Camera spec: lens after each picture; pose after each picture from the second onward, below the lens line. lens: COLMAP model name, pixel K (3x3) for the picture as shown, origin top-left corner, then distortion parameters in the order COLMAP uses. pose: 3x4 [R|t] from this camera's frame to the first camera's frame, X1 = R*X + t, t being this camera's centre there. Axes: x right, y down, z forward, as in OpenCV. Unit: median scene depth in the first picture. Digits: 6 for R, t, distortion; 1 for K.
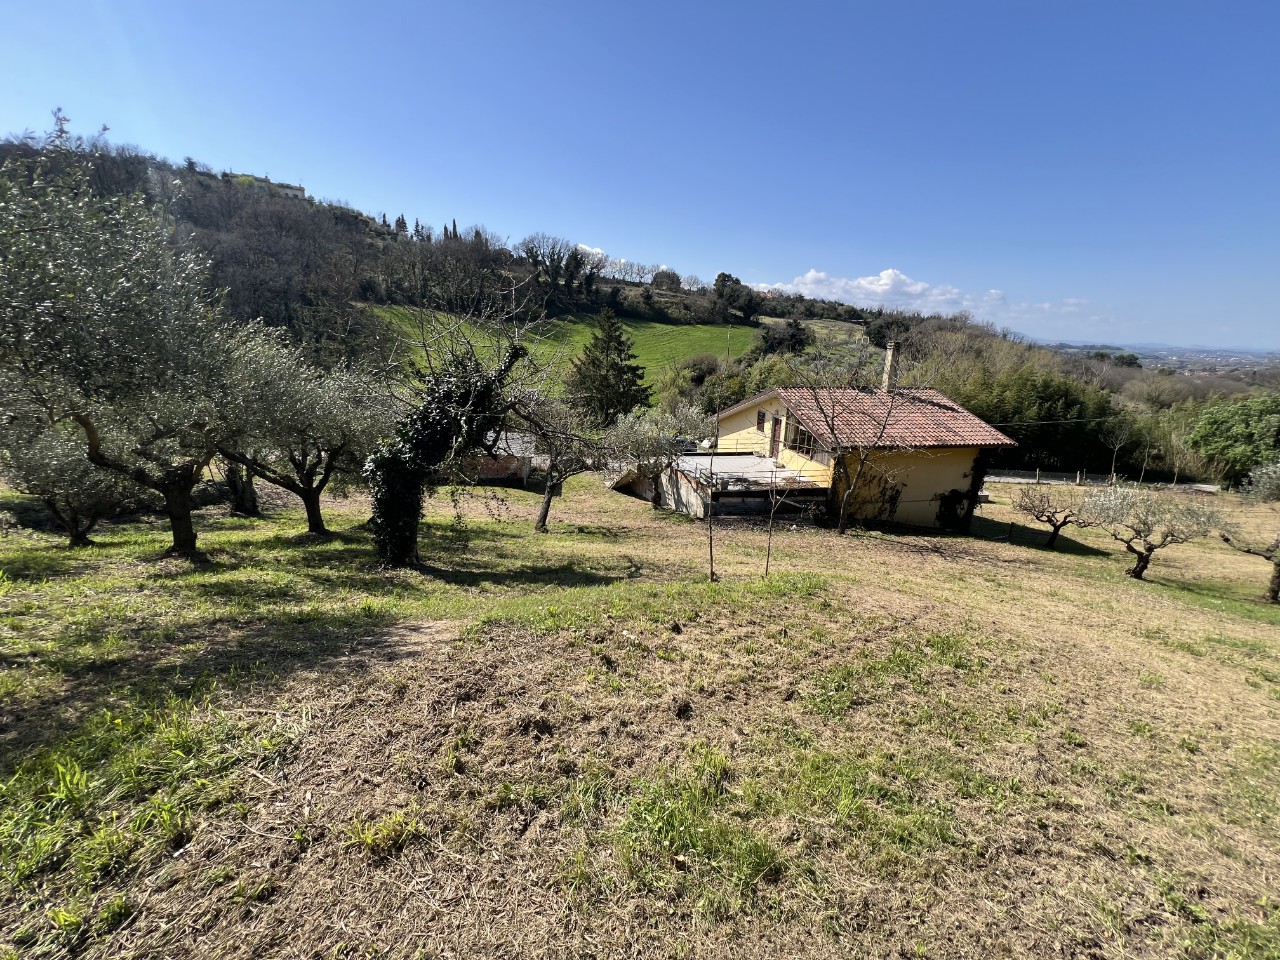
lens RADIAL K [[507.4, 0, 636.5], [0, 507.4, 480.4], [0, 0, 1]] dist [-0.003494, 0.000142]
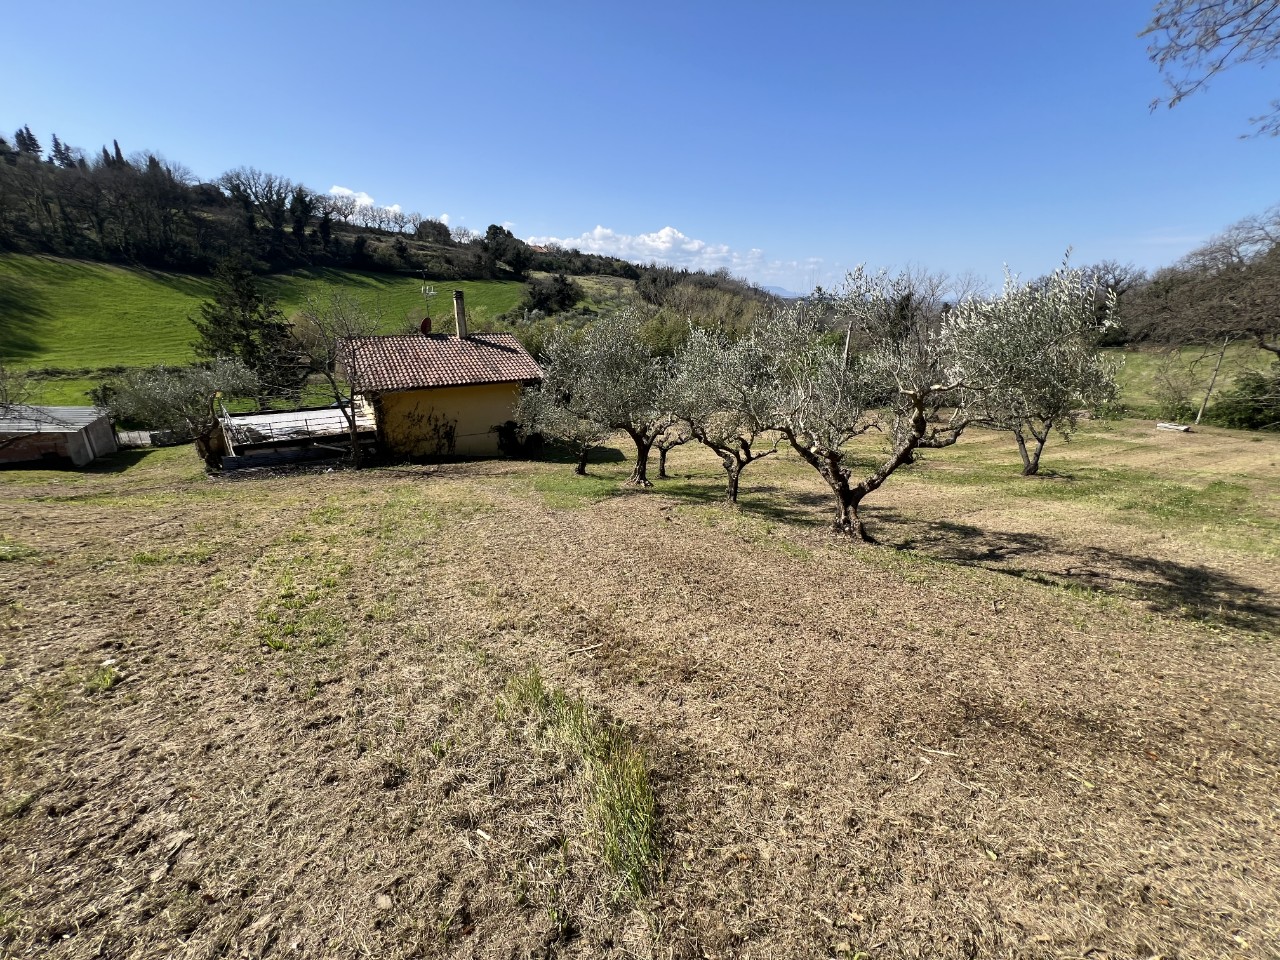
lens RADIAL K [[507.4, 0, 639.9], [0, 507.4, 476.5], [0, 0, 1]] dist [-0.003494, 0.000142]
pose [[0.929747, -0.133371, 0.343195, 0.053553], [0.108843, 0.989989, 0.089859, 0.007836], [-0.351744, -0.046191, 0.934956, -0.020969]]
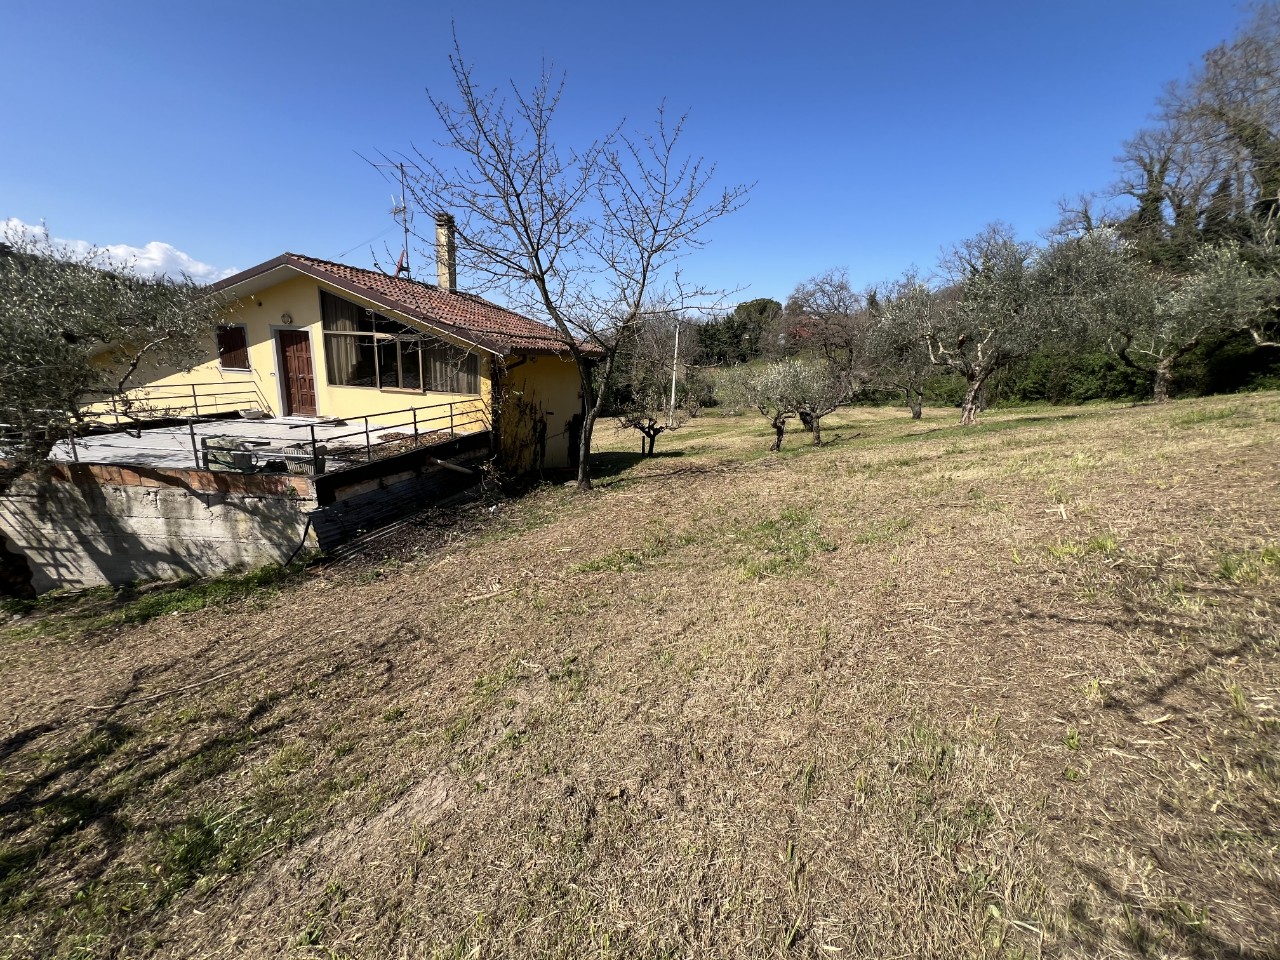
lens RADIAL K [[507.4, 0, 637.4], [0, 507.4, 477.1], [0, 0, 1]] dist [-0.003494, 0.000142]
pose [[0.411893, -0.230692, 0.881547, -0.006493], [0.214644, 0.964764, 0.152179, 0.001543], [-0.885591, 0.126537, 0.446896, 0.063342]]
